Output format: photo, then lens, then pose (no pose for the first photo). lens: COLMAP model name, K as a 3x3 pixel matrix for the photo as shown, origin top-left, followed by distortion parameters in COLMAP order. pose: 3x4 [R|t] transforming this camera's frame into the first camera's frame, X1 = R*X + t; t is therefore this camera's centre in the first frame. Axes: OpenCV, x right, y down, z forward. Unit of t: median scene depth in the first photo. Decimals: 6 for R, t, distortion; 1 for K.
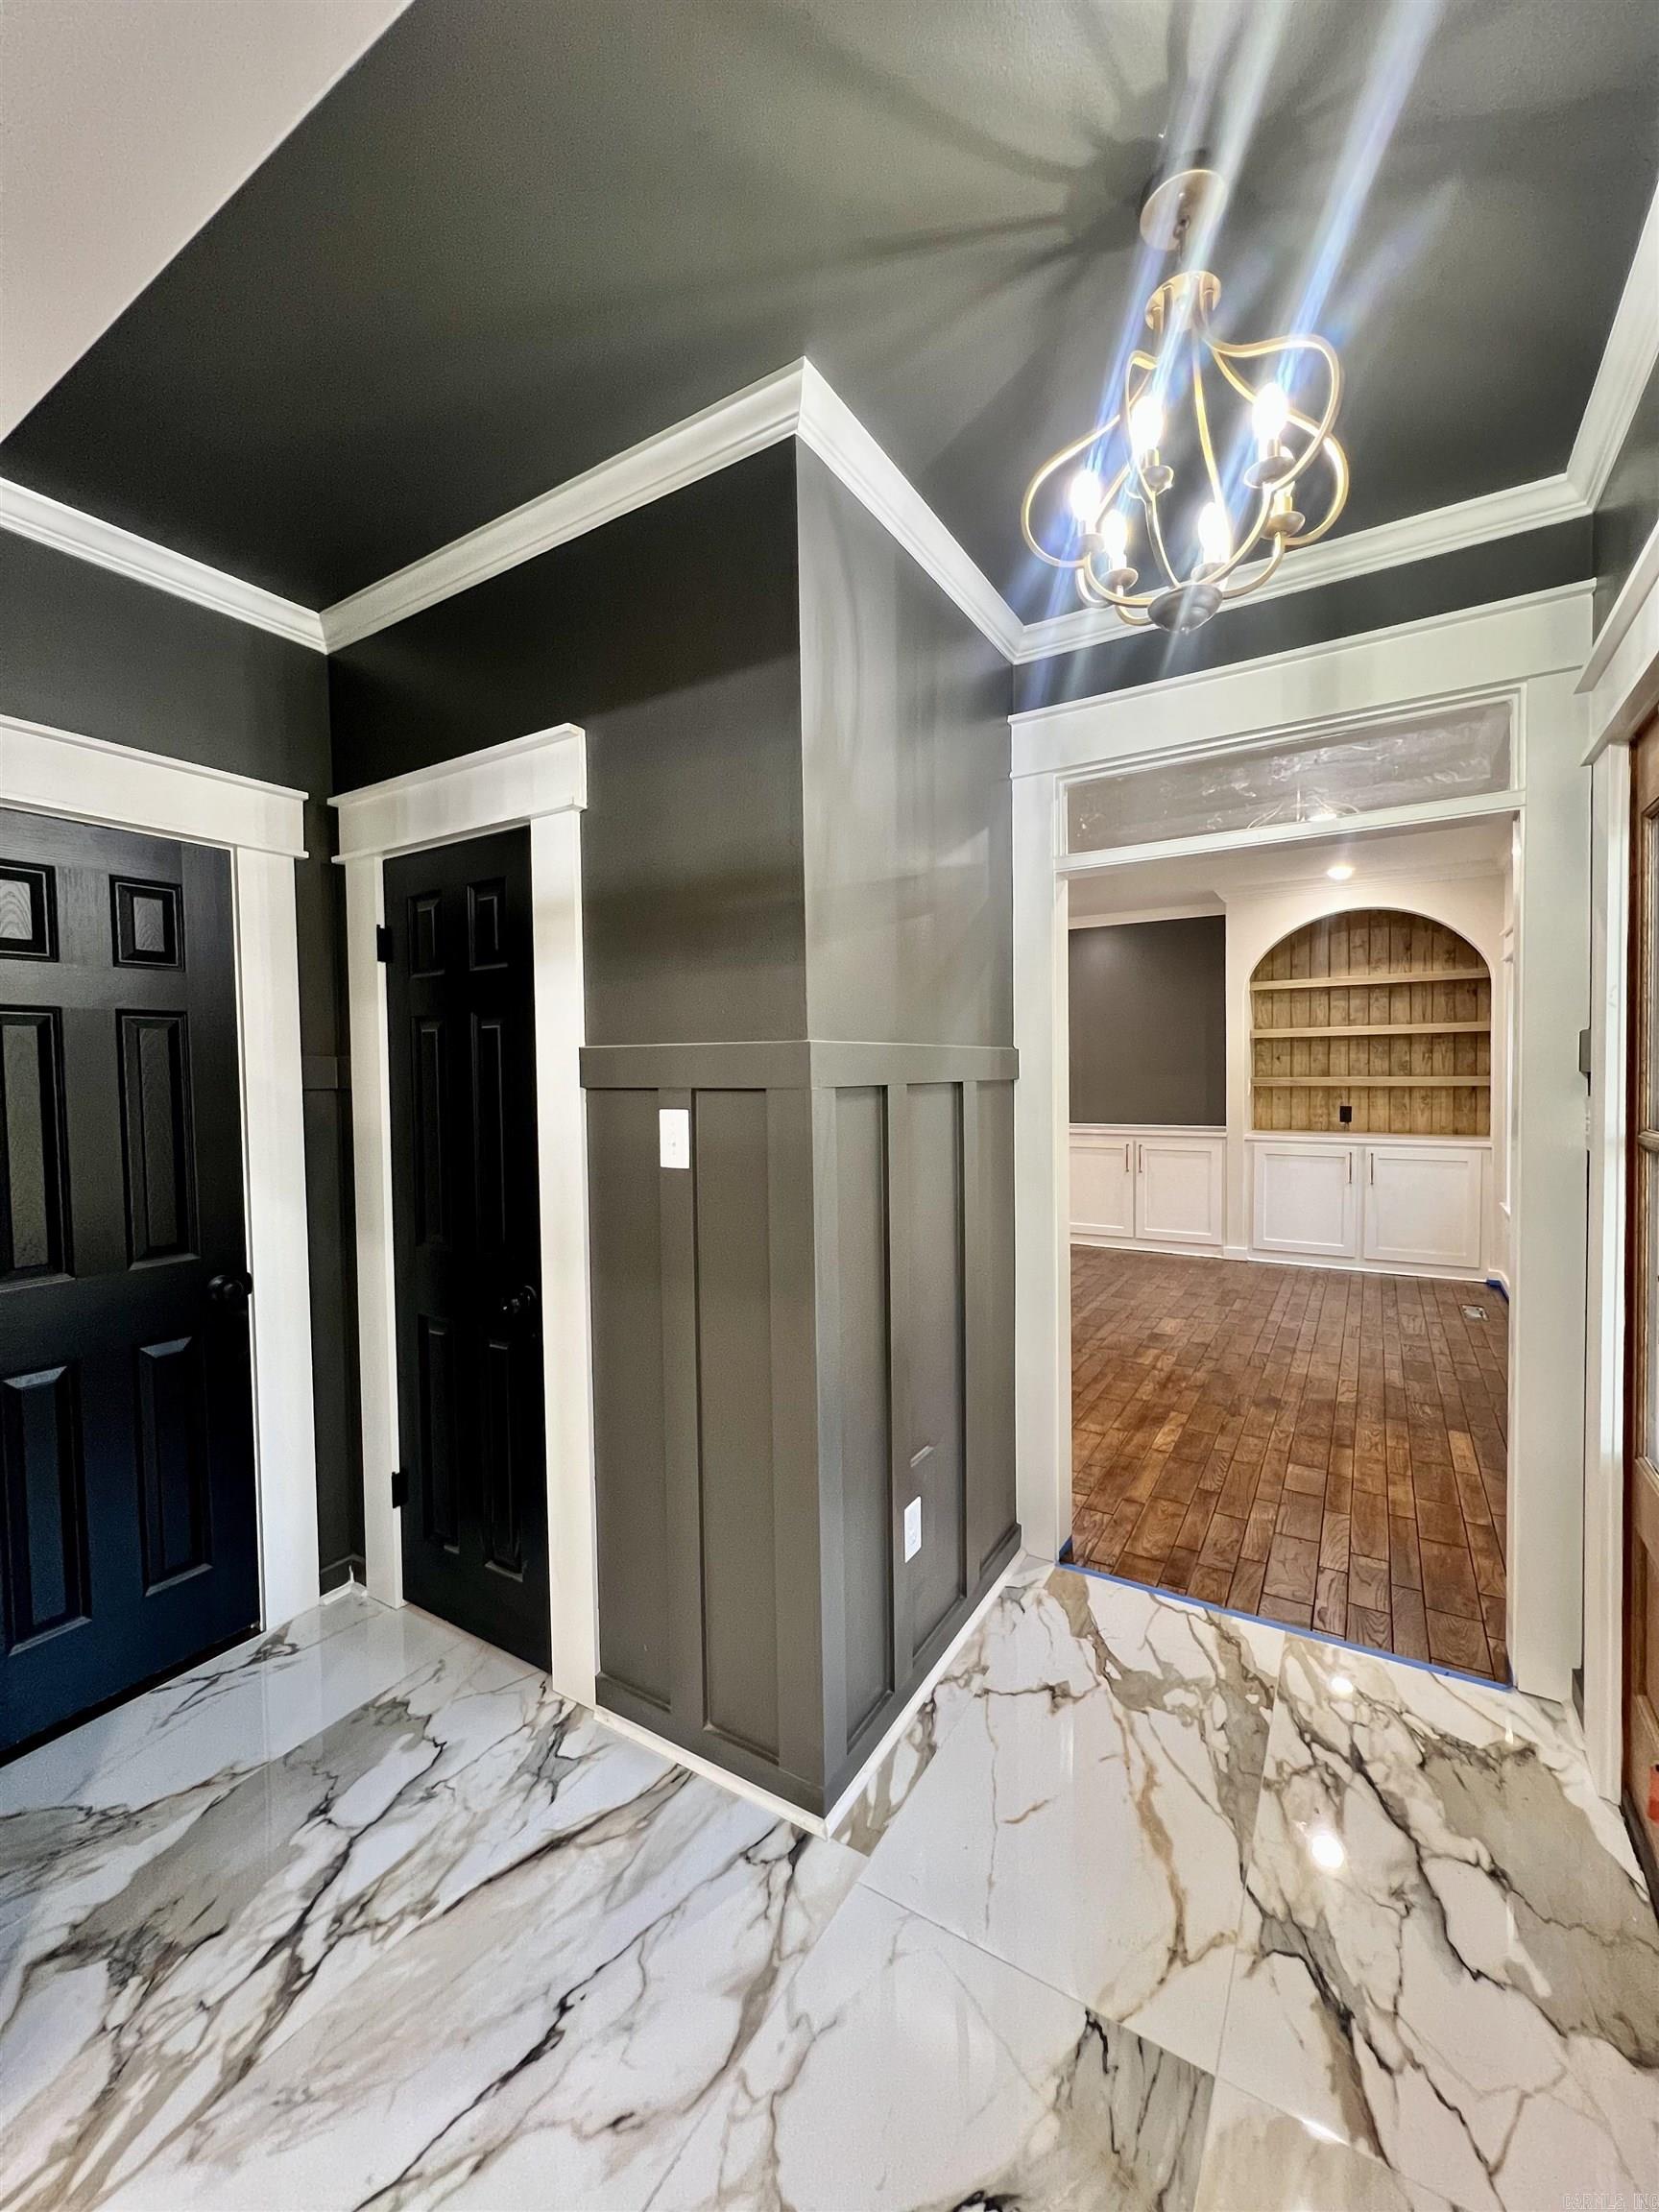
lens RADIAL K [[885.1, 0, 829.5], [0, 885.1, 1102.9], [0, 0, 1]] dist [0.001507, -0.000171]
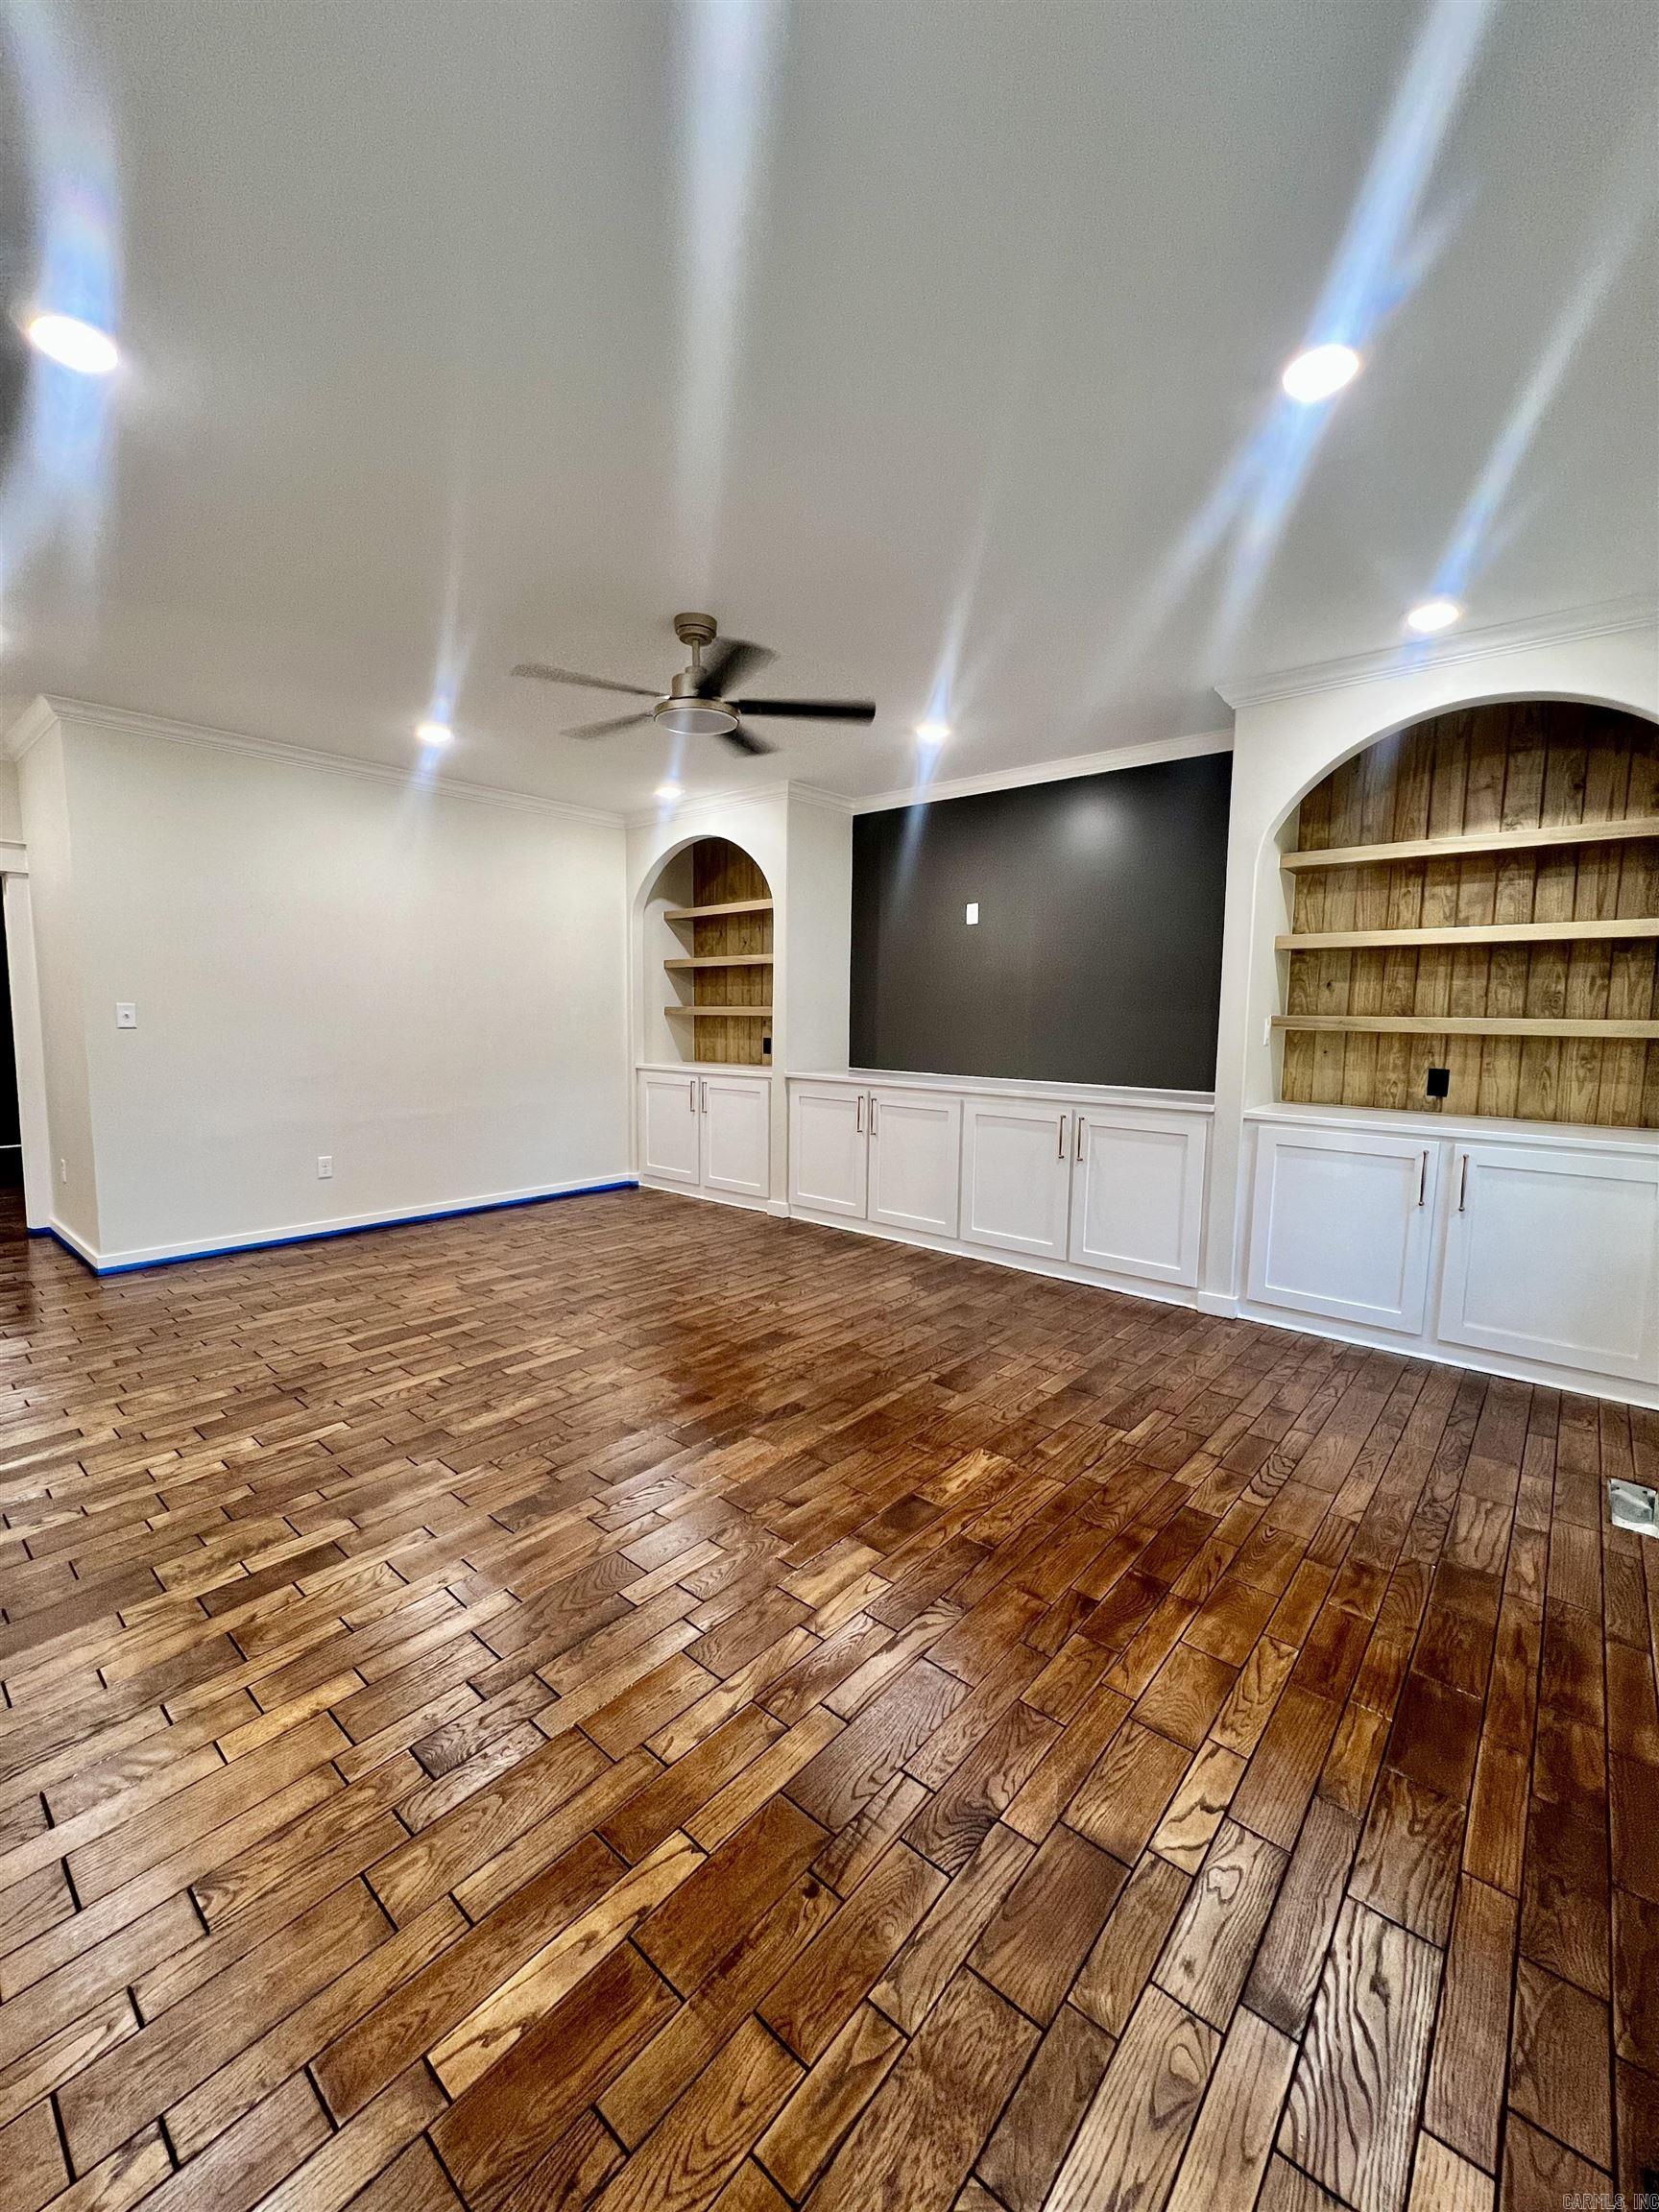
lens RADIAL K [[885.1, 0, 830.4], [0, 885.1, 1102.1], [0, 0, 1]] dist [0.001507, -0.000171]
pose [[0.987198, 0.044346, -0.153208, 0.288053], [-0.034749, 0.997295, 0.064763, 0.001878], [0.155665, -0.058610, 0.986070, 0.374566]]
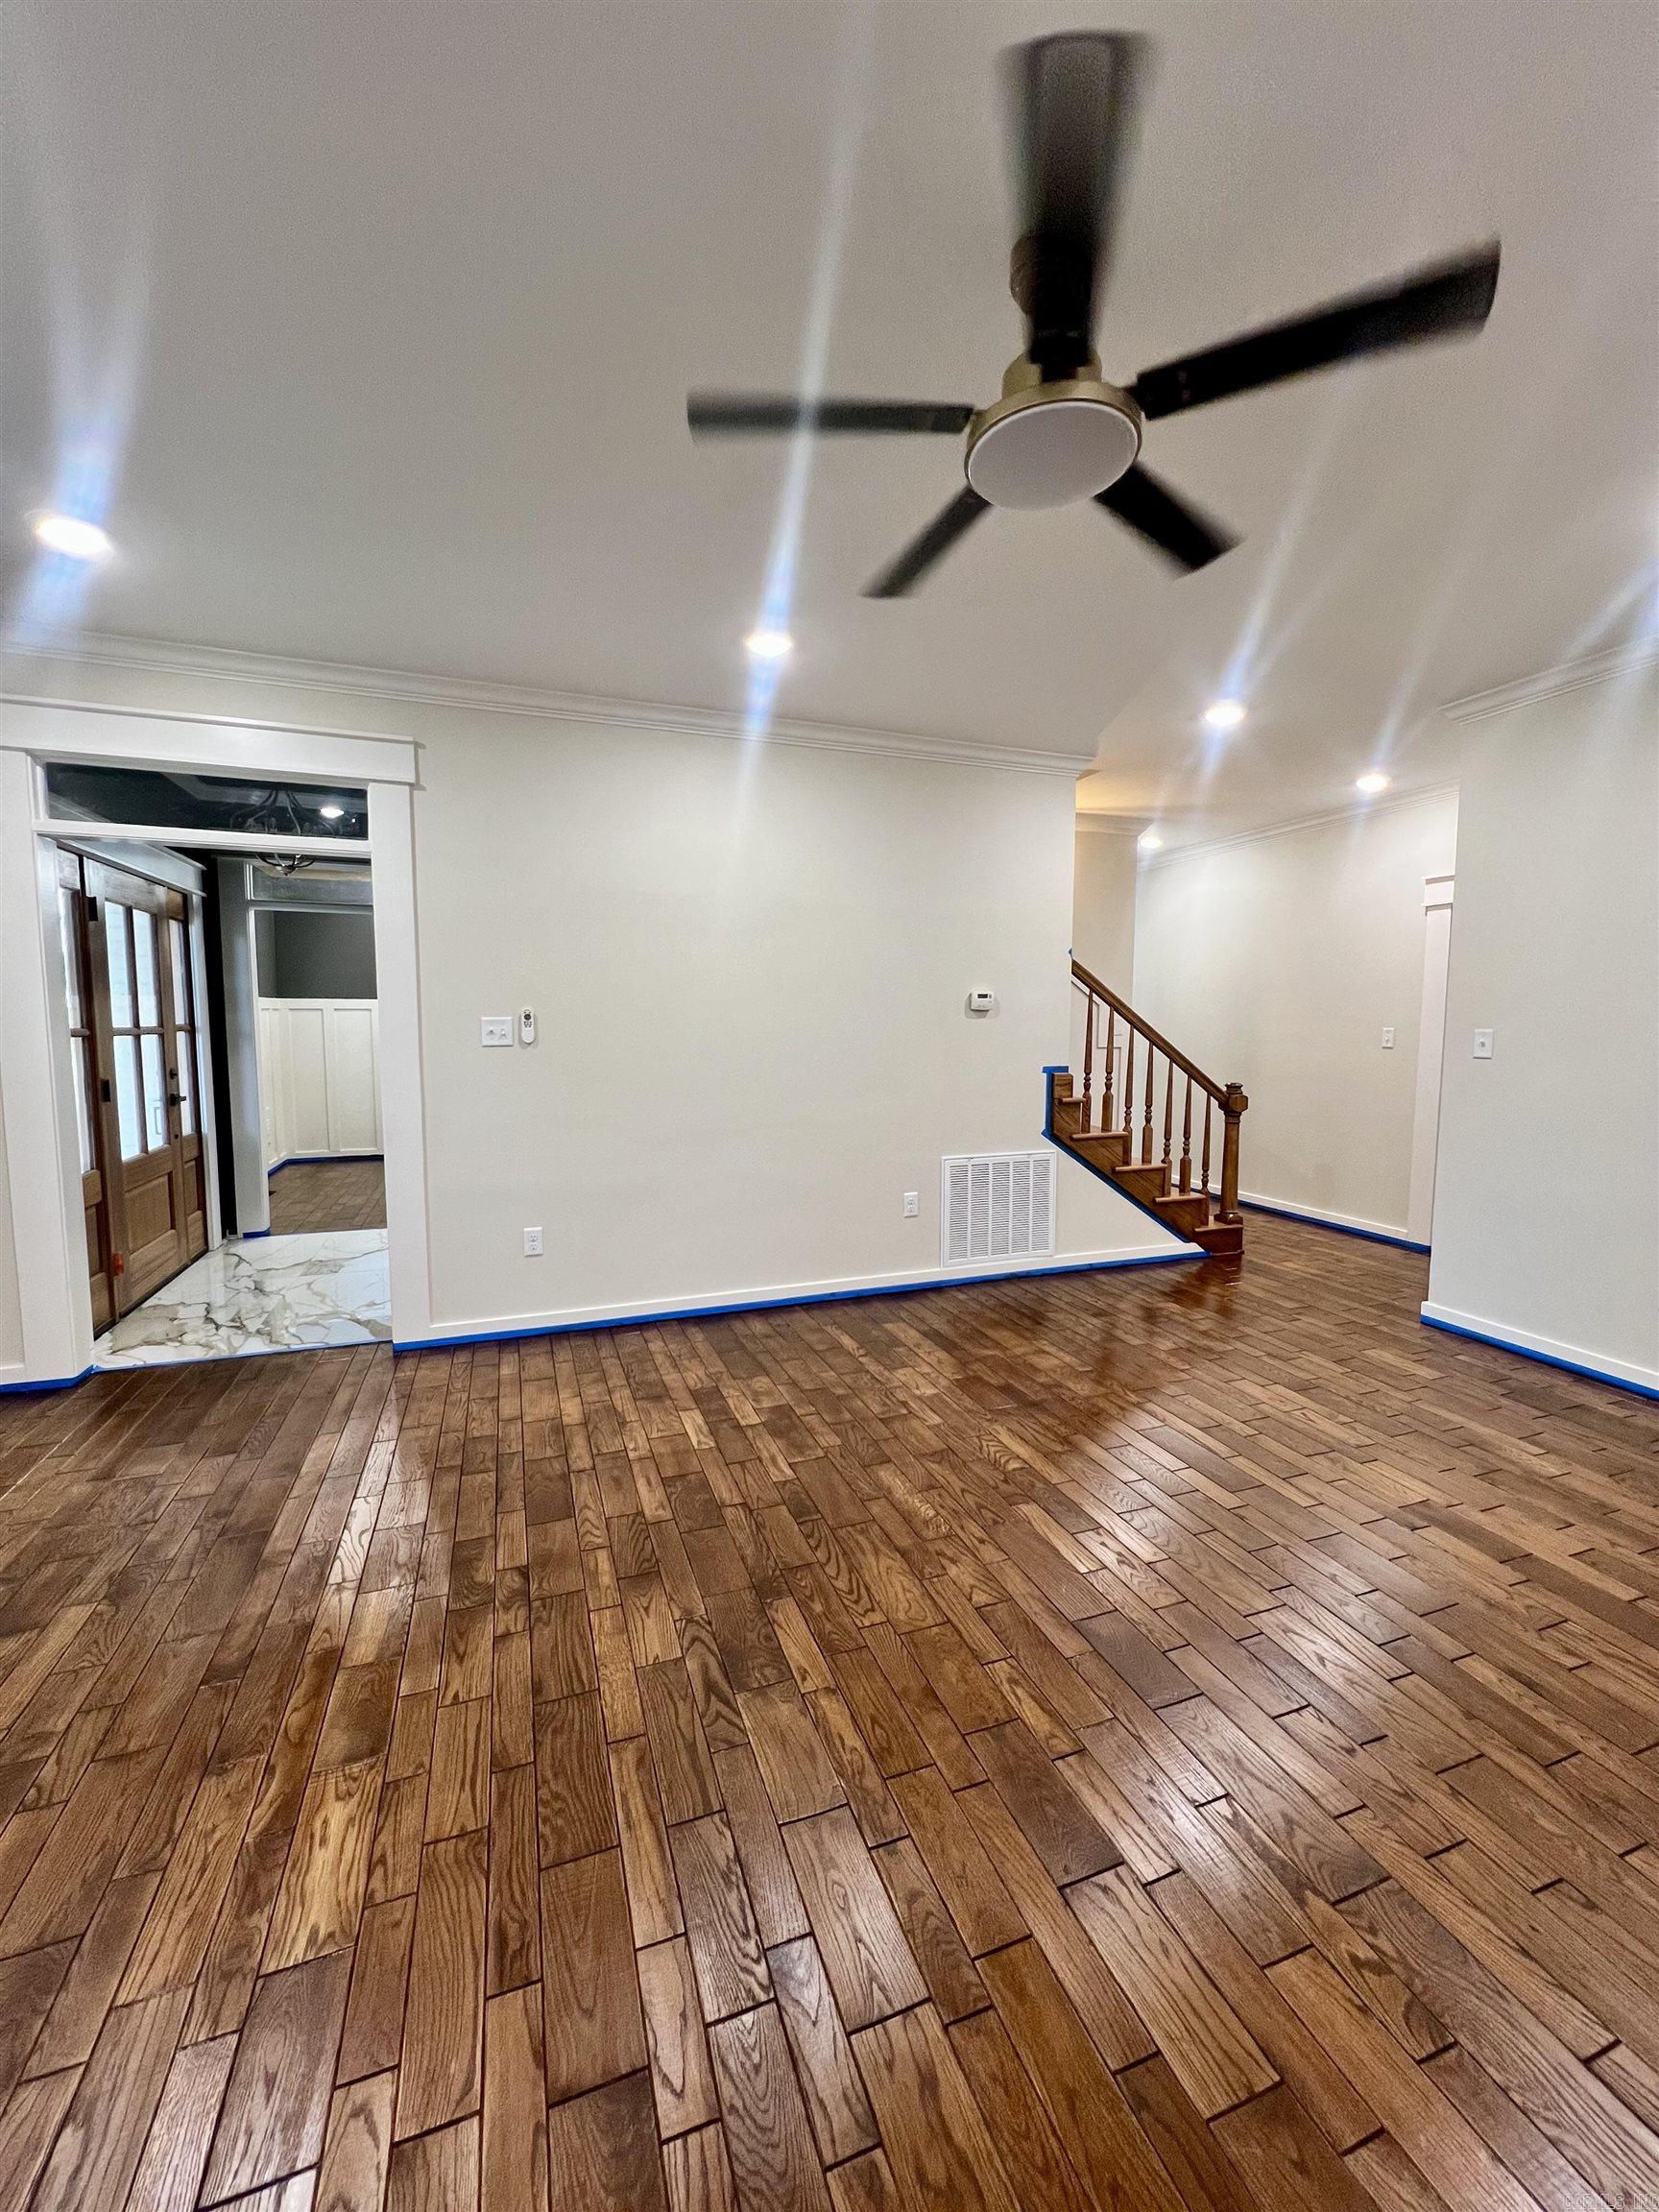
lens RADIAL K [[885.1, 0, 834.6], [0, 885.1, 1103.4], [0, 0, 1]] dist [0.001507, -0.000171]
pose [[-0.619233, 0.089161, -0.780128, 0.375214], [-0.020236, 0.991390, 0.129368, -0.029560], [0.784946, 0.095896, -0.612098, 0.992882]]
